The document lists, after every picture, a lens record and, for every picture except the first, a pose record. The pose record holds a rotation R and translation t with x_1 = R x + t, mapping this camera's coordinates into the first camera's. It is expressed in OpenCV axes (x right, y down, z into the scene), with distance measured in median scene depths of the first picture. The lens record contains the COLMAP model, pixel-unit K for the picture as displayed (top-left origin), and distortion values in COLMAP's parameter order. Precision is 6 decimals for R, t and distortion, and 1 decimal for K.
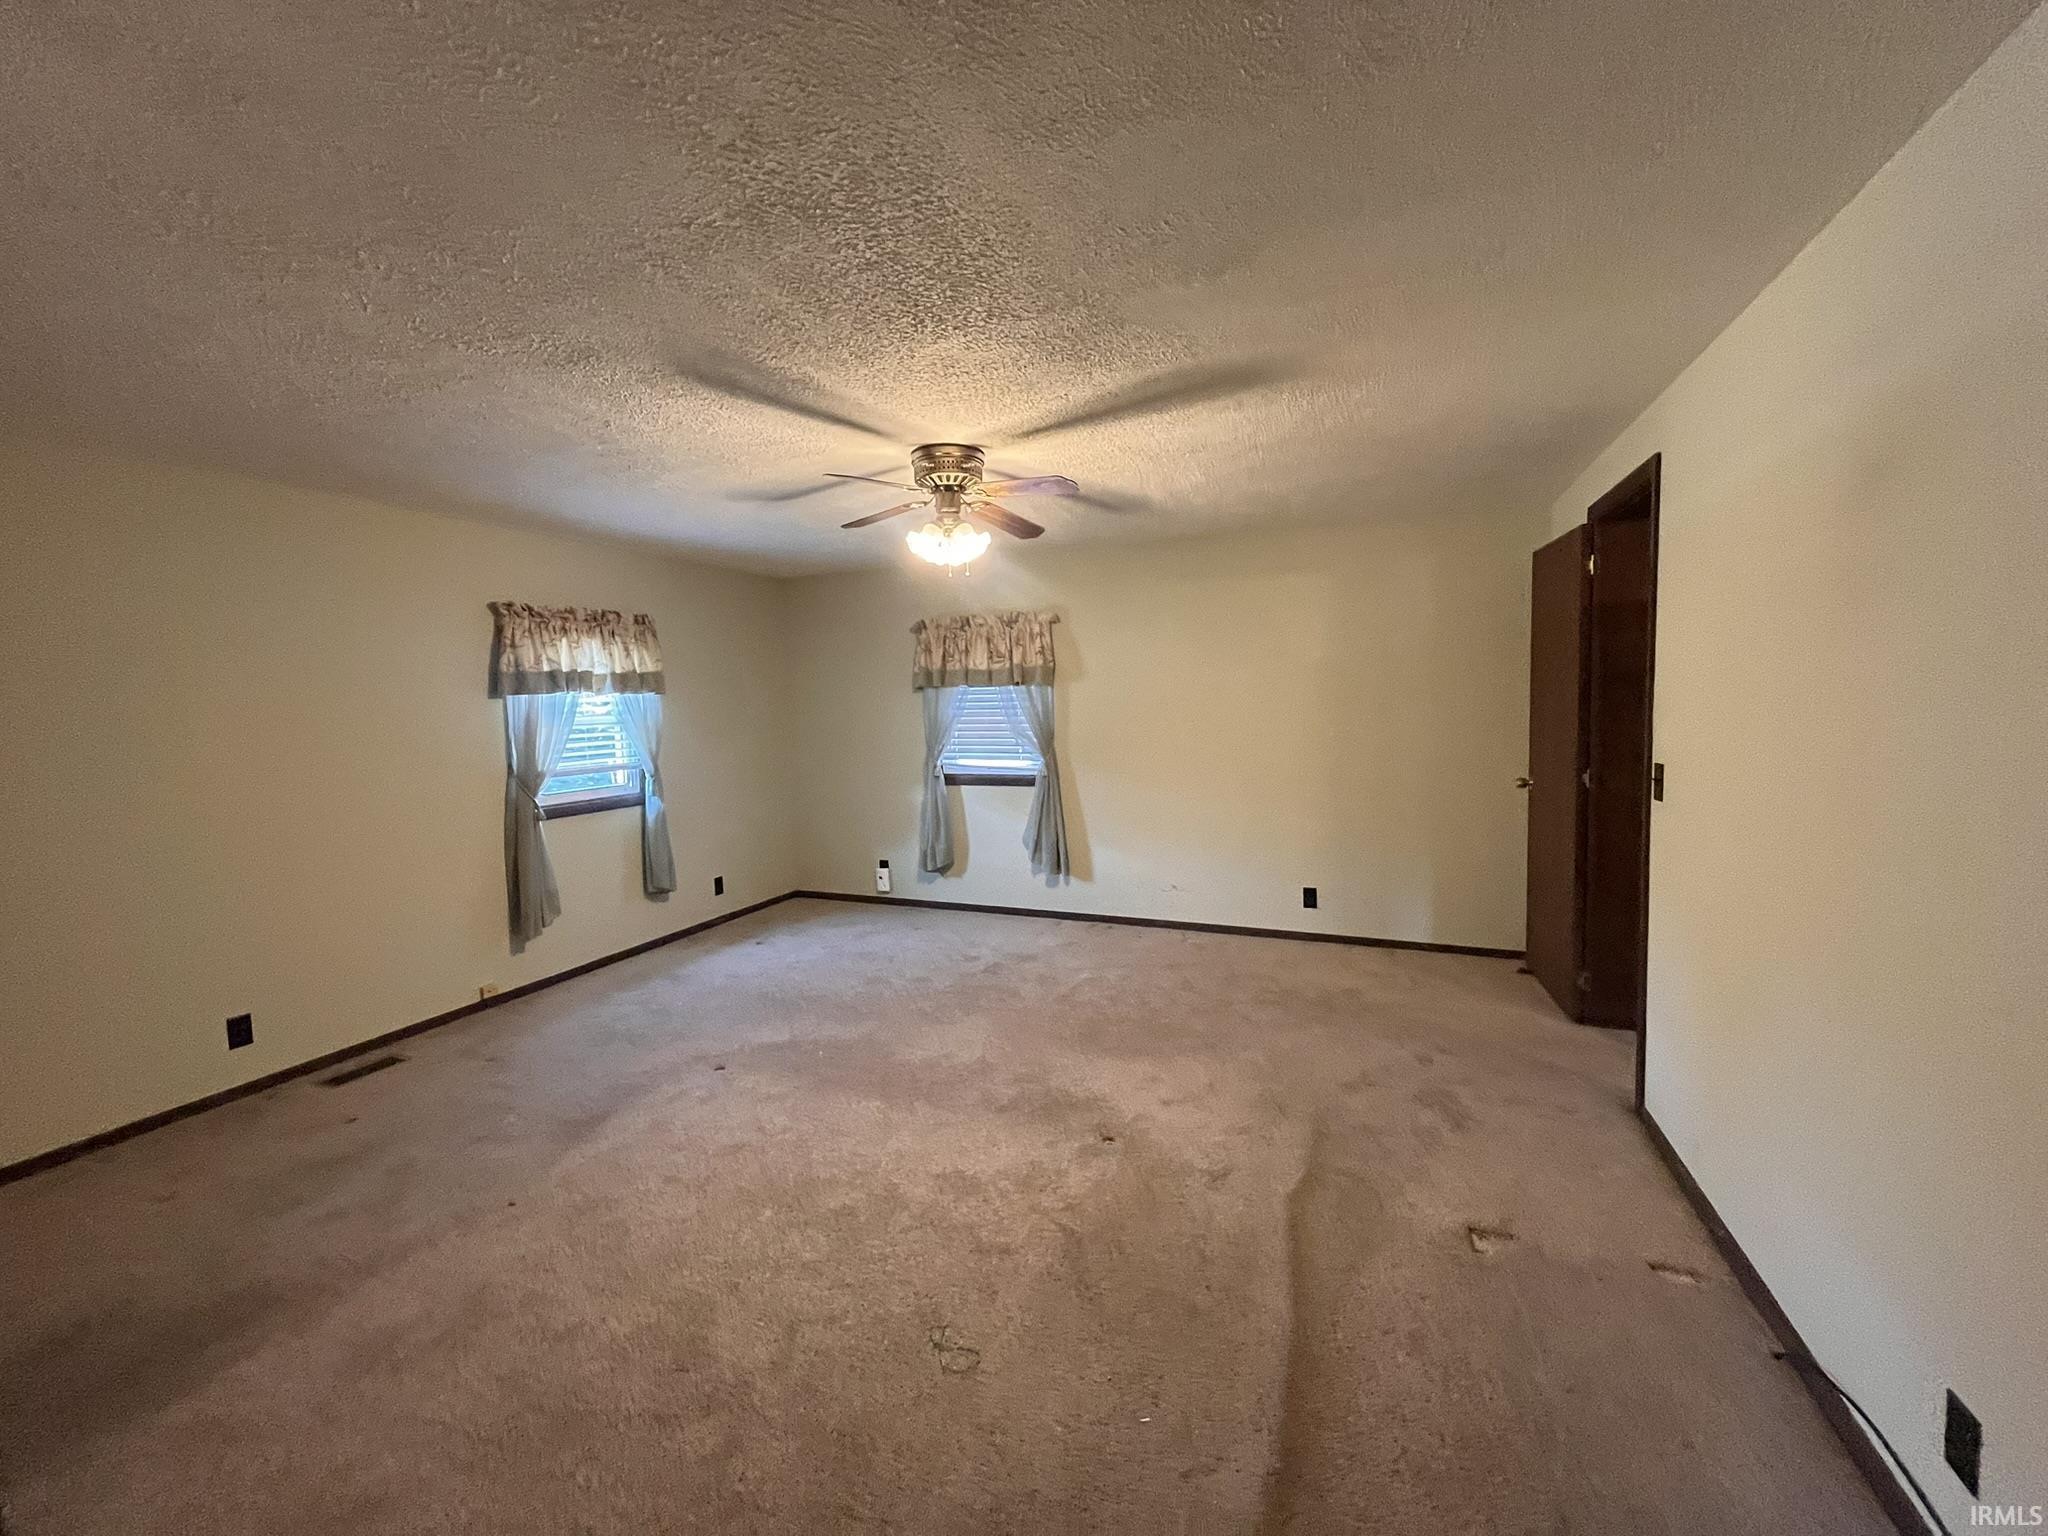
lens RADIAL K [[825.4, 0, 1033.9], [0, 825.4, 763.8], [0, 0, 1]] dist [0.000789, -0.000002]
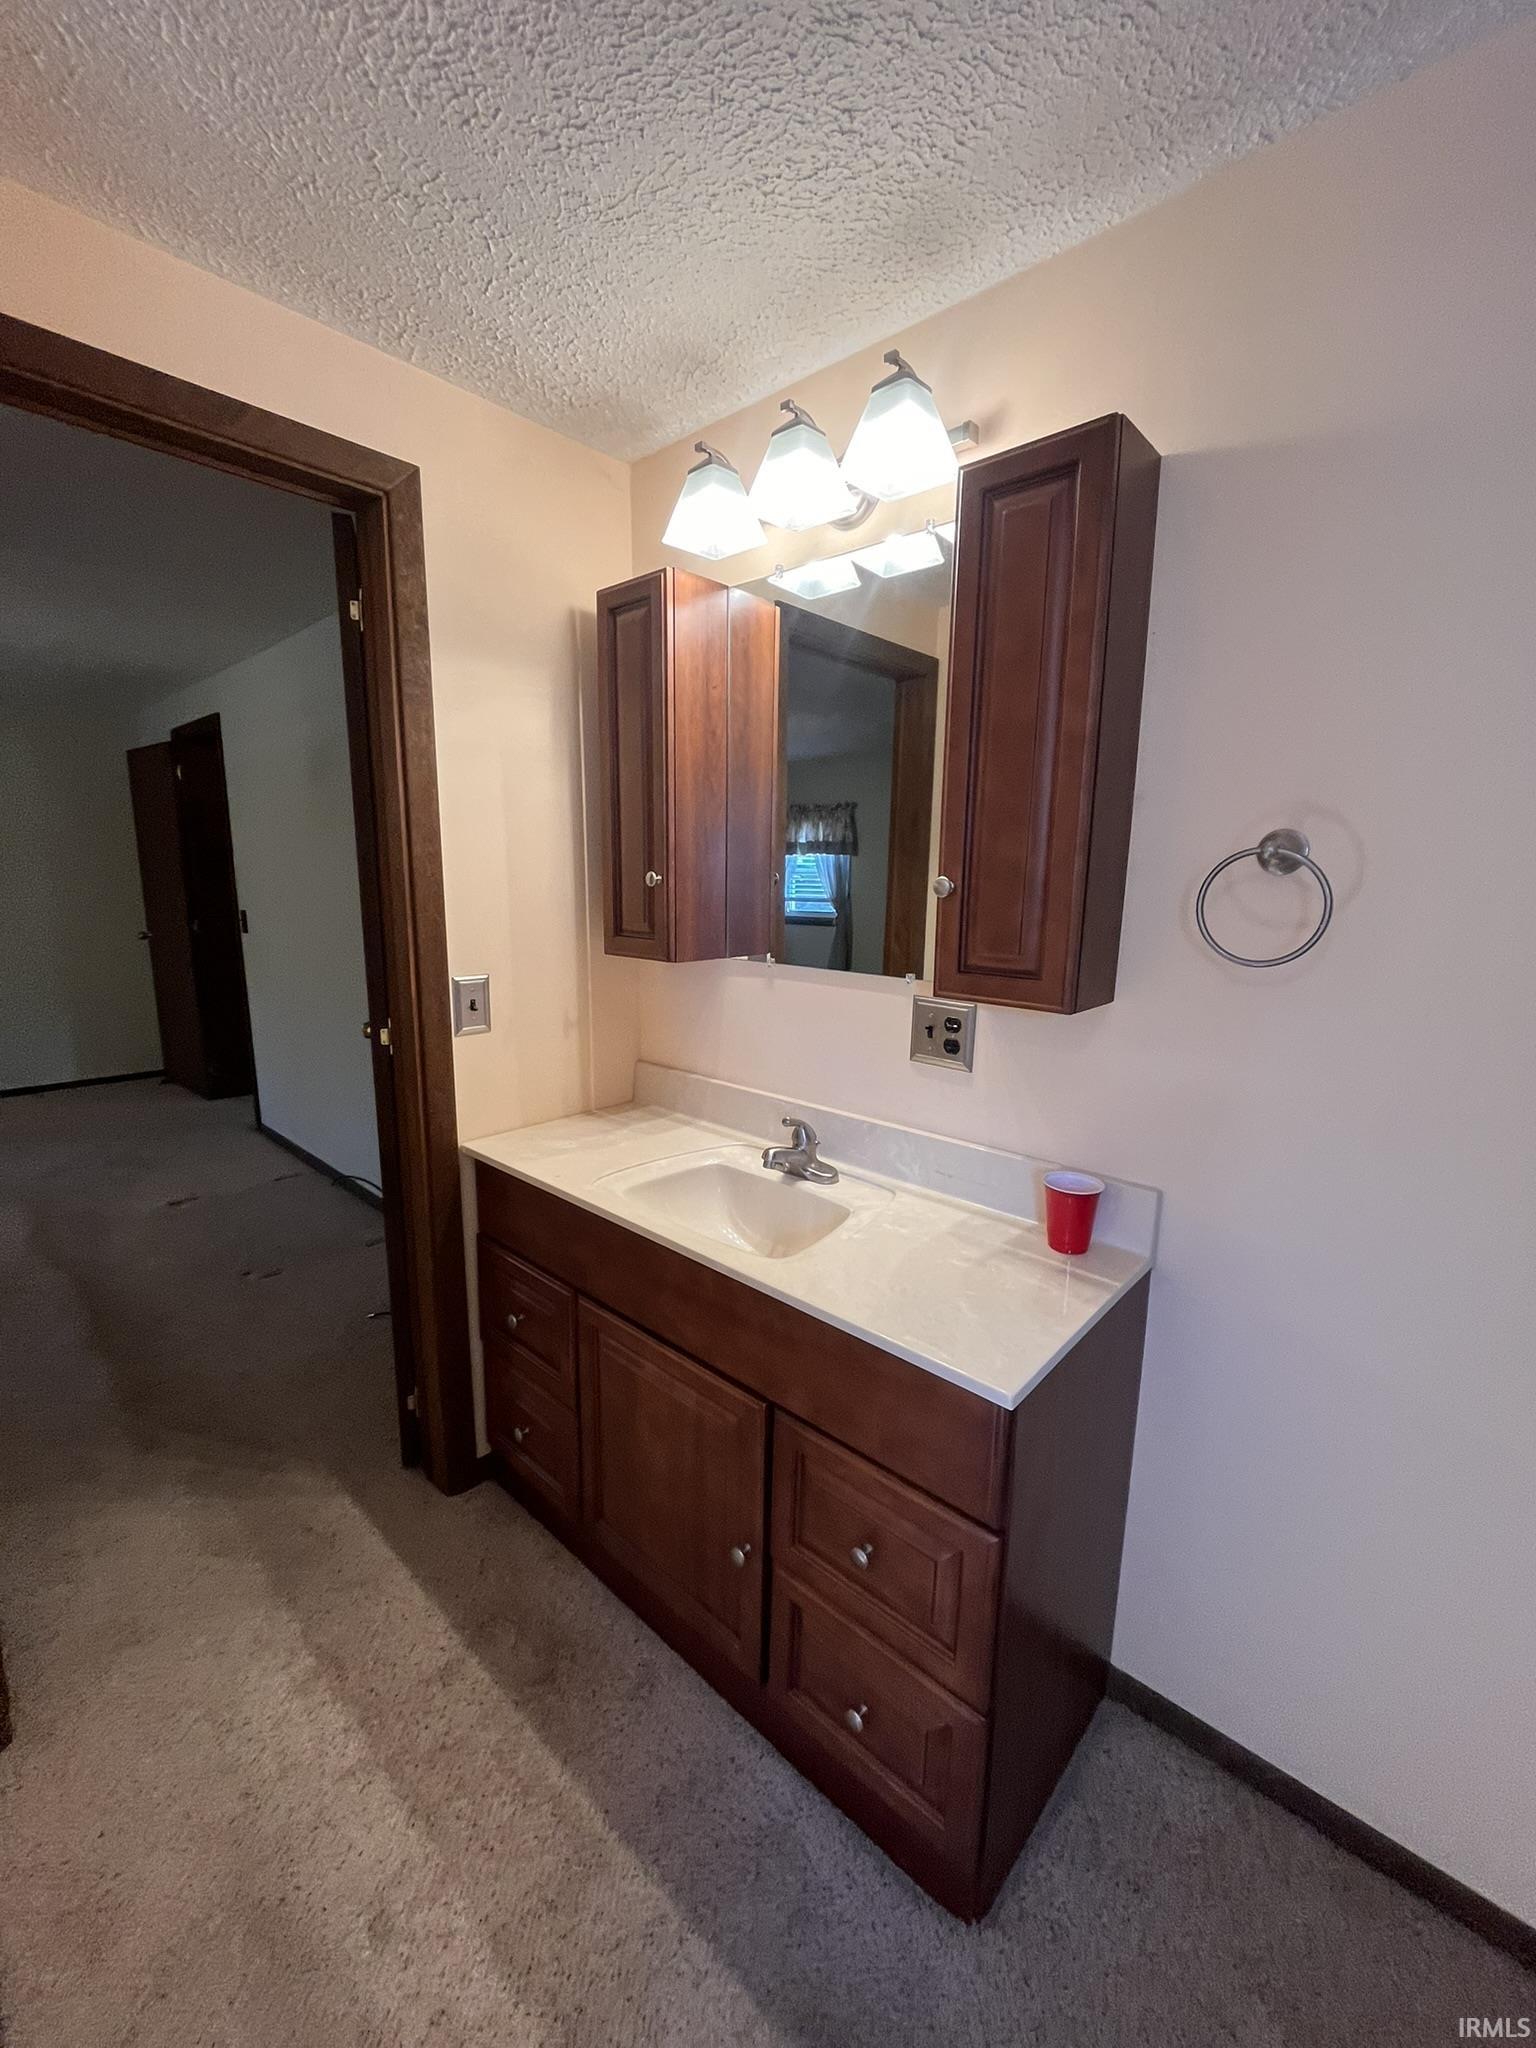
lens RADIAL K [[825.4, 0, 778.1], [0, 825.4, 1021.6], [0, 0, 1]] dist [0.000789, -0.000002]
pose [[0.342881, -0.142468, 0.928513, -0.347128], [0.047325, 0.989797, 0.134395, 0.039026], [-0.938186, -0.002140, 0.346125, -0.453834]]
